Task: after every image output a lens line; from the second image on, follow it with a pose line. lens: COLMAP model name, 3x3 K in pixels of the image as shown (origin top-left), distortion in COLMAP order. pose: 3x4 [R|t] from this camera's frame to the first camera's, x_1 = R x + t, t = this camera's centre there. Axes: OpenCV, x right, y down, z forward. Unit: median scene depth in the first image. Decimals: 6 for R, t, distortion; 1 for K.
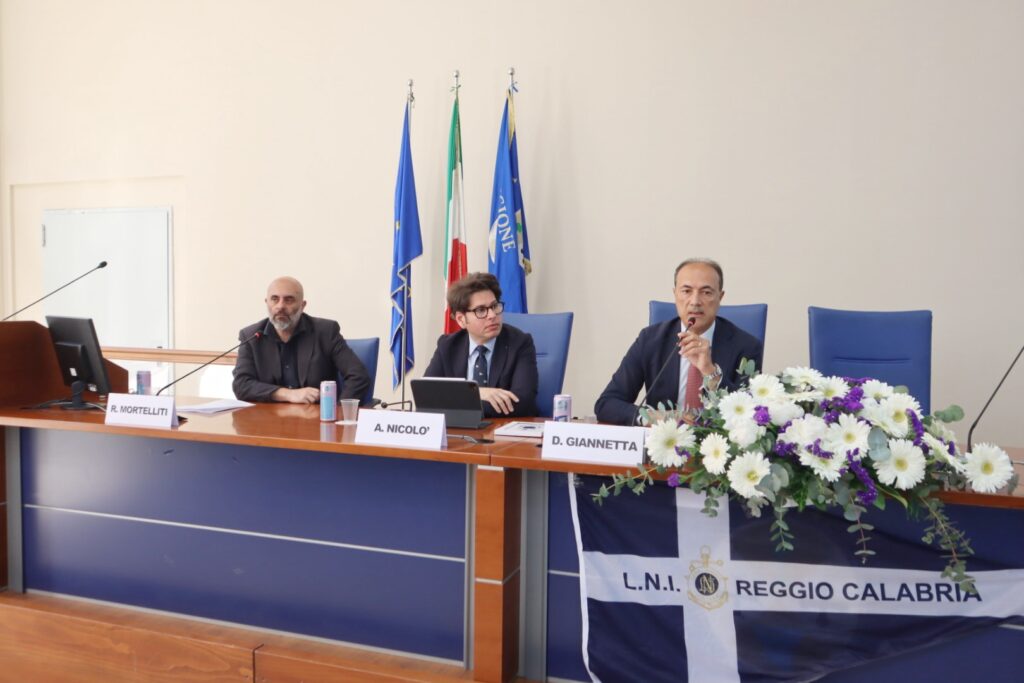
lens RADIAL K [[853.3, 0, 512.0], [0, 853.3, 341.5], [0, 0, 1]] dist [-0.087821, 0.101591]
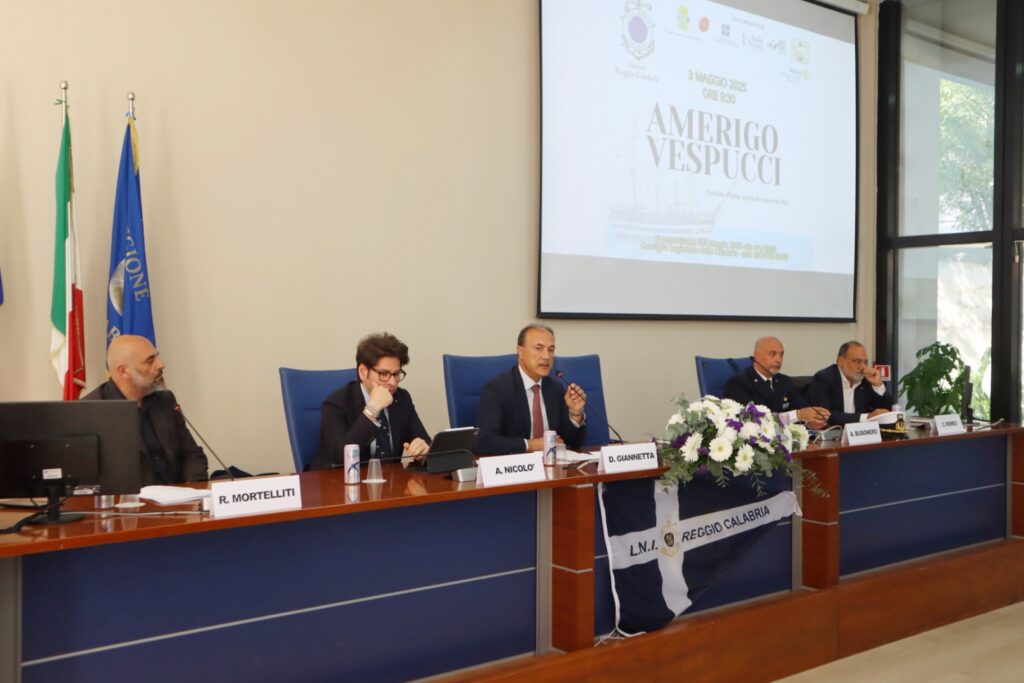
lens RADIAL K [[1038.2, 0, 511.5], [0, 1038.2, 335.6], [0, 0, 1]] dist [-0.012679, 0.038532]
pose [[0.551991, -0.021748, 0.833566, -1.458628], [0.052018, 0.998611, -0.008393, -0.082799], [-0.832226, 0.047993, 0.552356, 0.168165]]
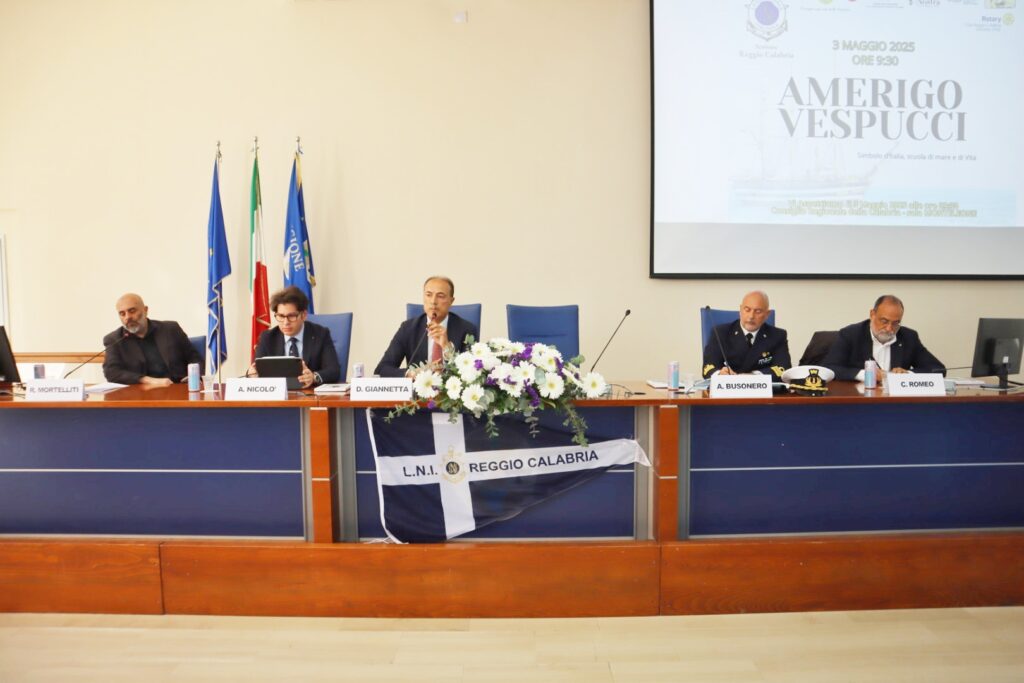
lens RADIAL K [[714.1, 0, 513.8], [0, 714.1, 342.1], [0, 0, 1]] dist [-0.114041, 0.074092]
pose [[0.945877, -0.040062, 0.322043, -0.100954], [0.039163, 0.999190, 0.009273, 0.024340], [-0.322154, 0.003841, 0.946680, -0.384396]]
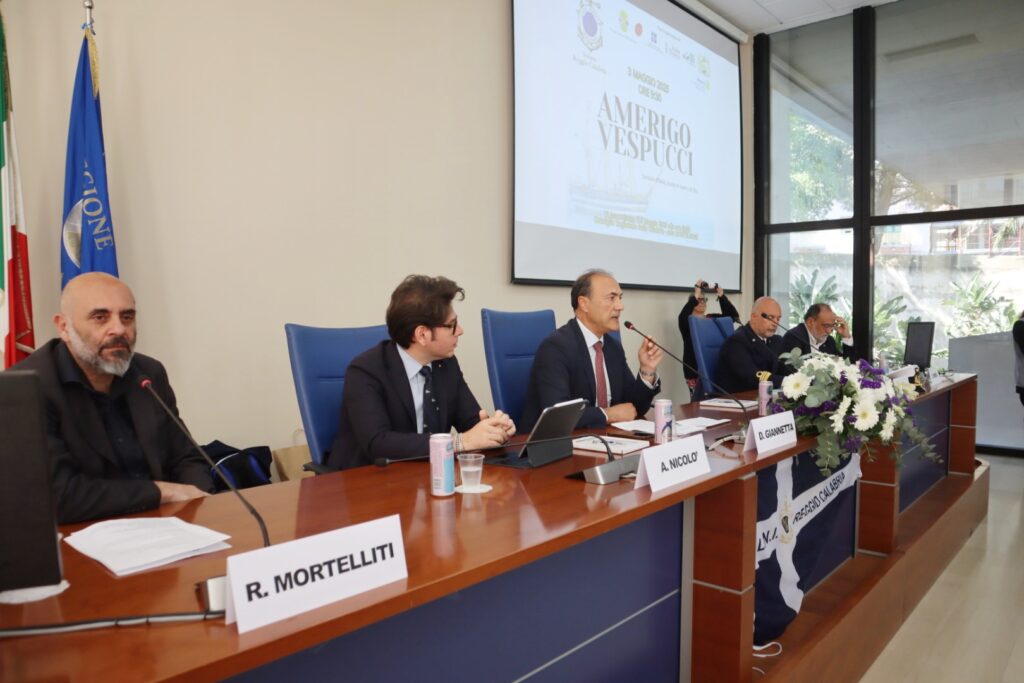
lens RADIAL K [[714.1, 0, 513.8], [0, 714.1, 342.1], [0, 0, 1]] dist [-0.114041, 0.074092]
pose [[0.407676, -0.056852, 0.911355, -0.865470], [0.060926, 0.997529, 0.034974, -0.051017], [-0.911092, 0.041268, 0.410133, 0.901614]]
